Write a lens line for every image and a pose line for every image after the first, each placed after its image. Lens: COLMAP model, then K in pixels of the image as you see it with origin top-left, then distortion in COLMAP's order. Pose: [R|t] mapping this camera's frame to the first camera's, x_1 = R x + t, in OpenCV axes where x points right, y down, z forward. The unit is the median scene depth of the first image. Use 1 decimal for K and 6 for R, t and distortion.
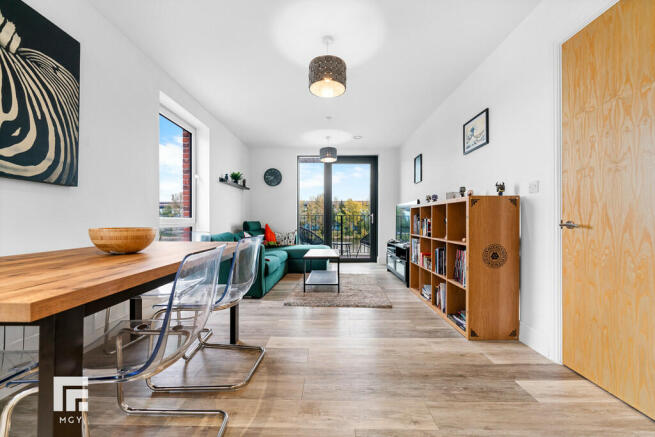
lens RADIAL K [[267.6, 0, 329.3], [0, 267.6, 225.9], [0, 0, 1]] dist [0.003362, -0.000401]
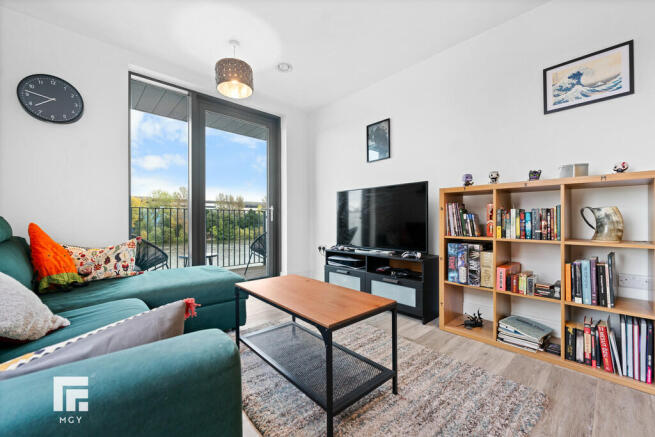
lens RADIAL K [[262.7, 0, 324.1], [0, 262.7, 221.0], [0, 0, 1]] dist [0.002143, 0.000260]
pose [[0.733530, -0.005402, 0.679636, -0.301975], [0.017591, 0.999784, -0.011039, -0.001203], [-0.679429, 0.020053, 0.733467, 0.779530]]
